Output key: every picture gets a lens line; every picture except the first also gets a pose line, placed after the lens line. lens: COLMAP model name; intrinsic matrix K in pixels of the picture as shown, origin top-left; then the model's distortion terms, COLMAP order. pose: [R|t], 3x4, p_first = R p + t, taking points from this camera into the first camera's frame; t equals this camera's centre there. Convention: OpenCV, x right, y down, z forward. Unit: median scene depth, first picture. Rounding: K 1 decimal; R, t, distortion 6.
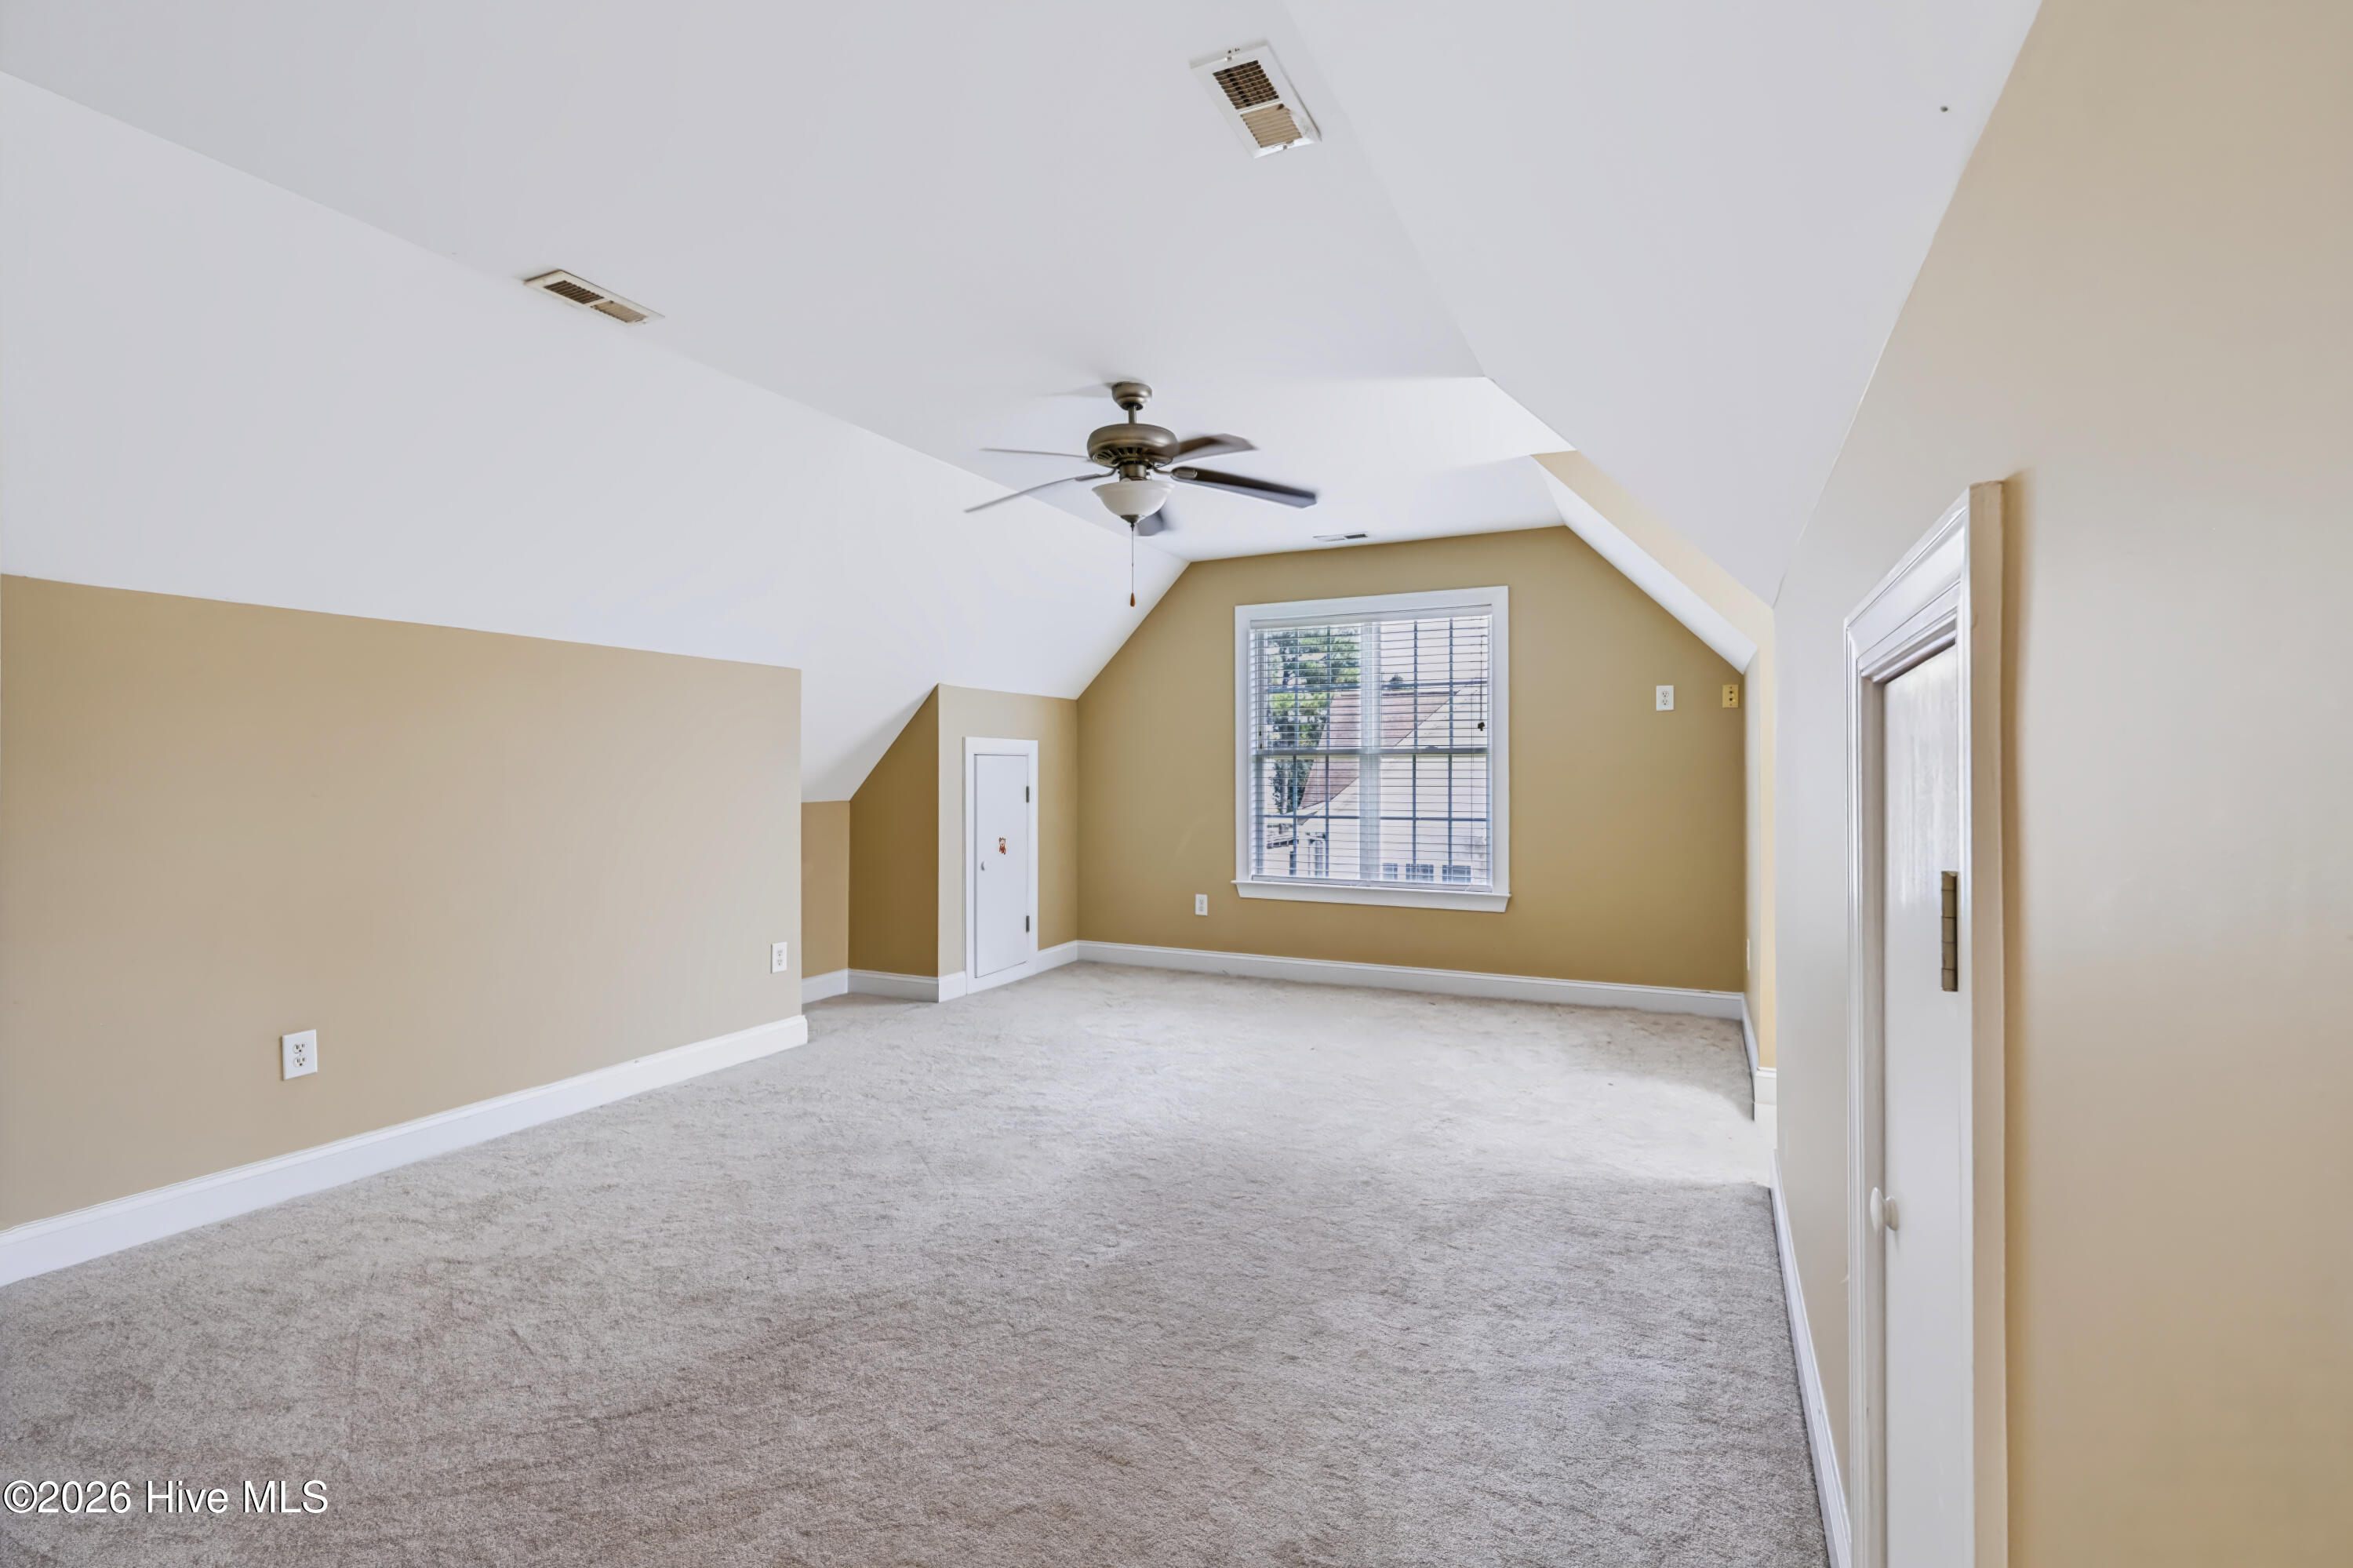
lens RADIAL K [[1089.3, 0, 1174.3], [0, 1089.3, 775.9], [0, 0, 1]] dist [0.000721, 0.000283]
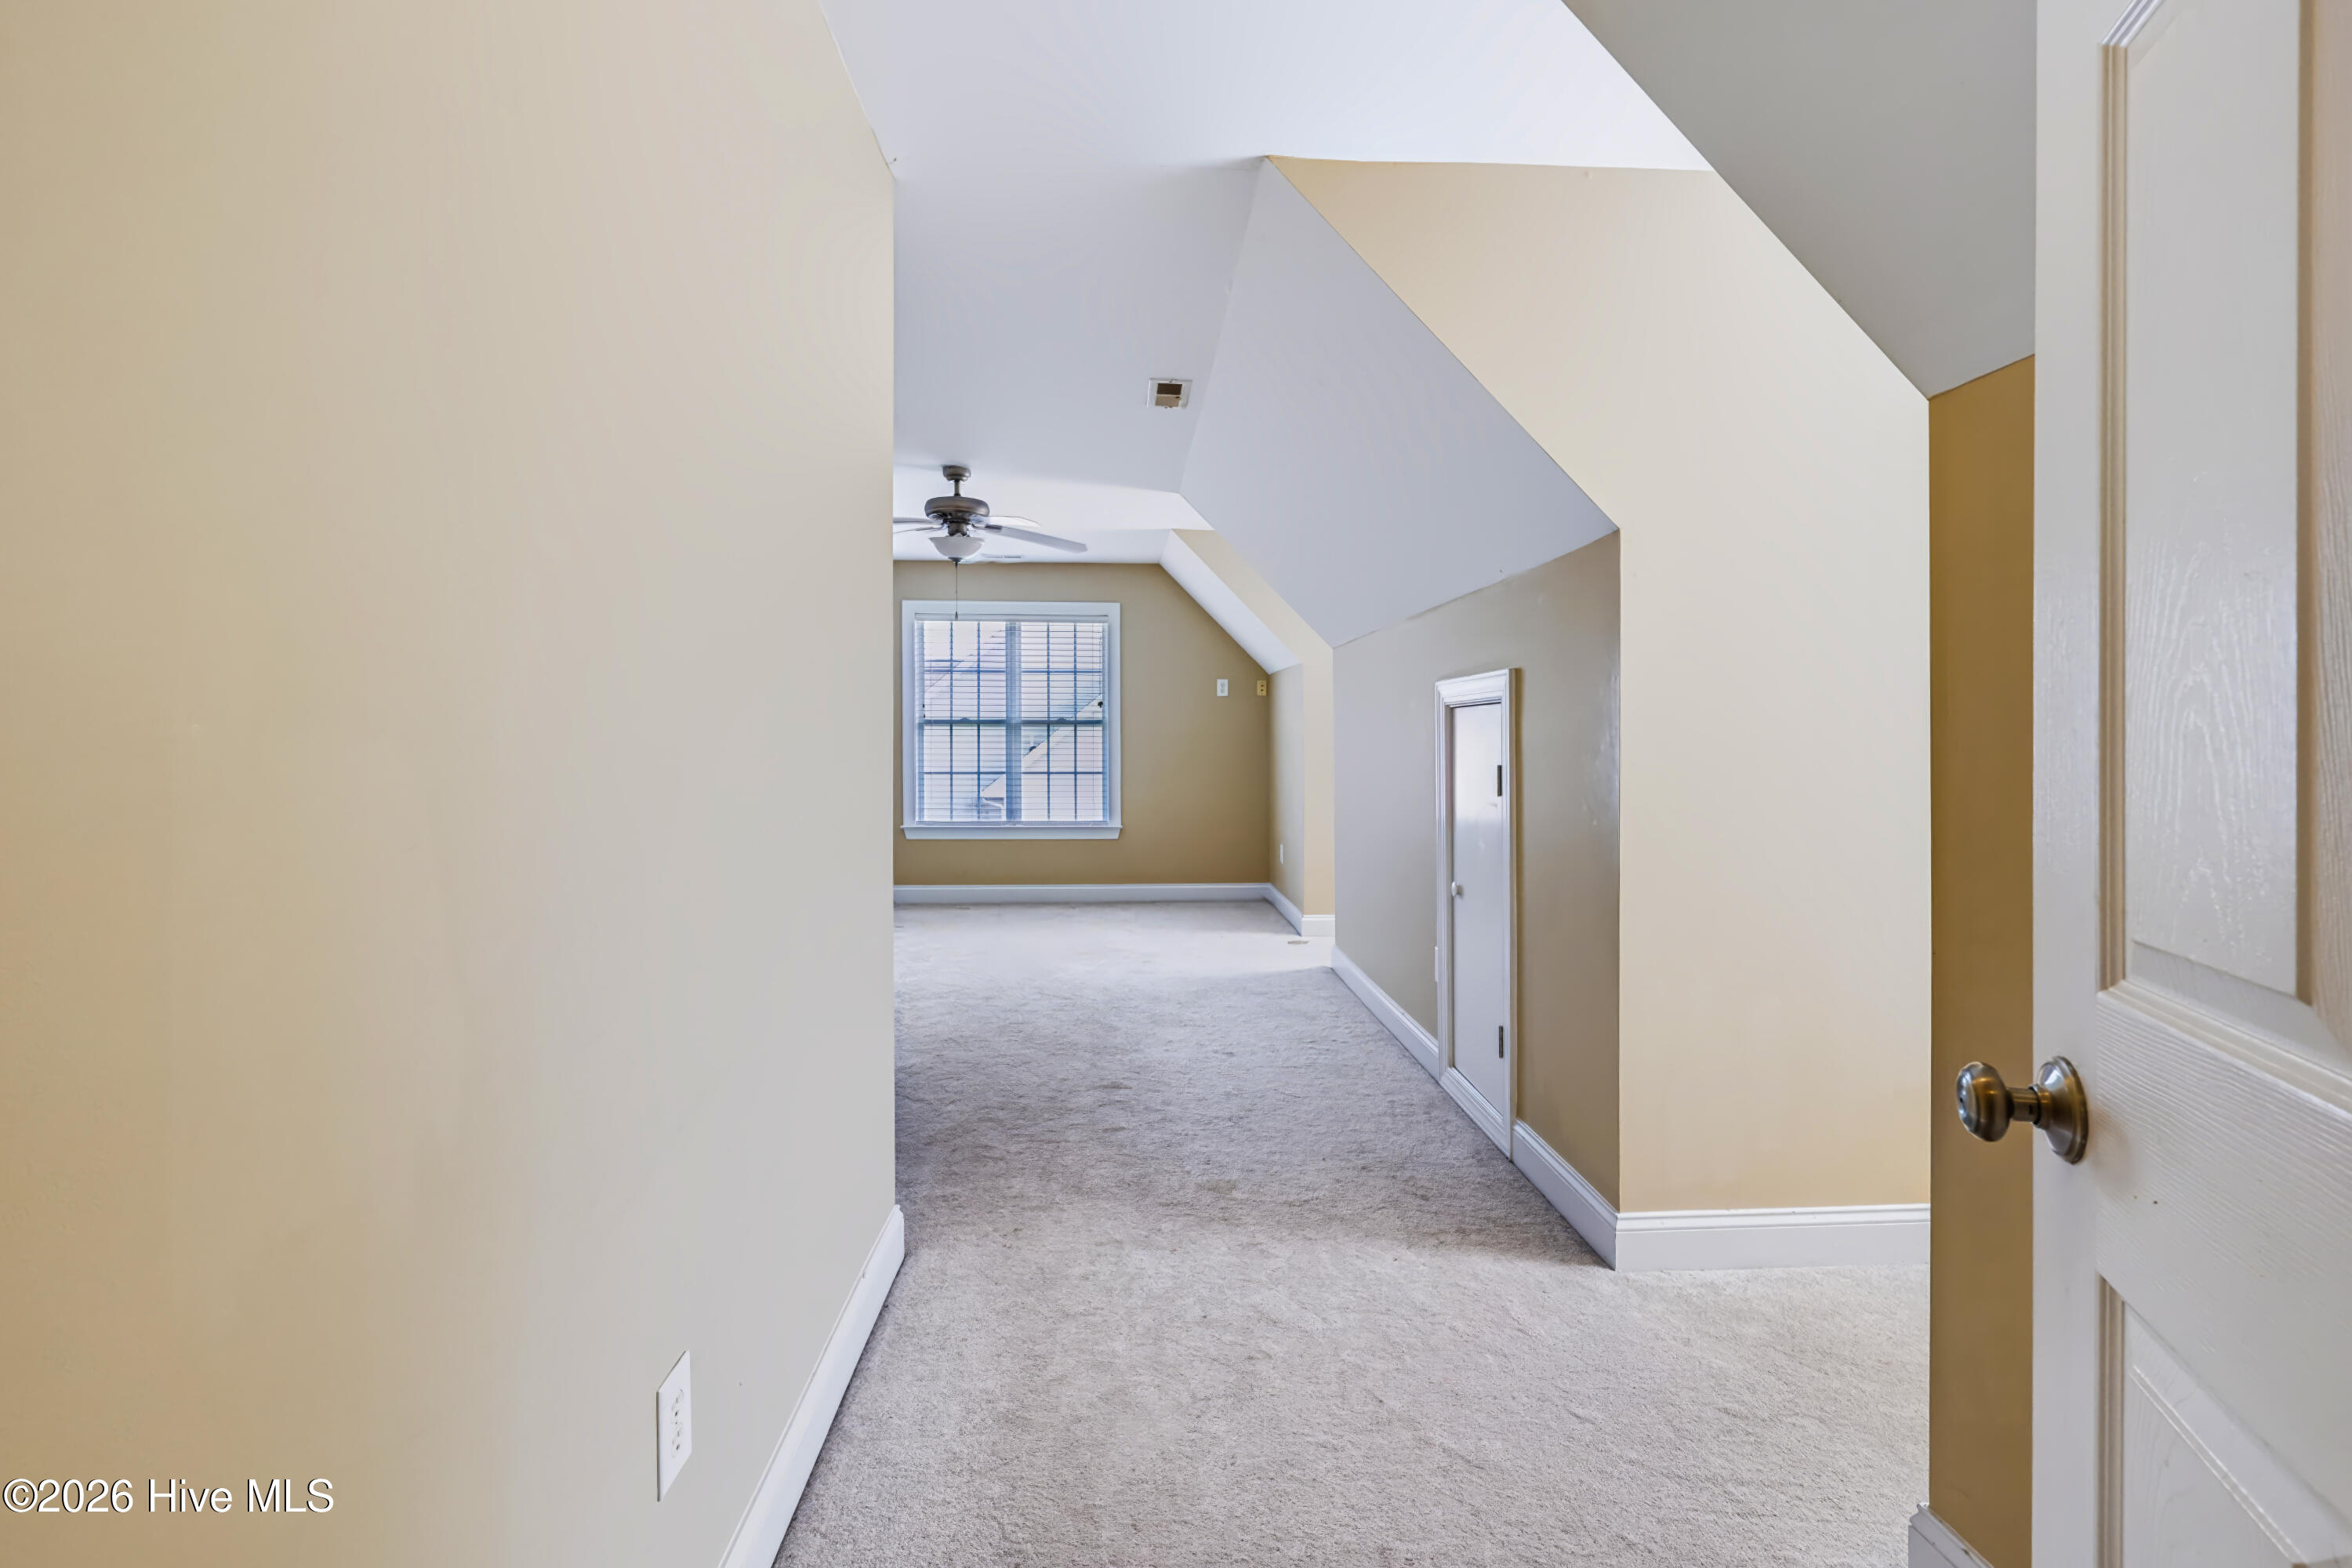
lens RADIAL K [[1075.0, 0, 1189.3], [0, 1075.0, 741.7], [0, 0, 1]] dist [-0.000518, 0.000046]
pose [[0.875471, 0.002285, 0.483266, -0.289172], [-0.002666, 0.999996, 0.000102, 0.001037], [-0.483264, -0.001378, 0.875474, -0.247393]]
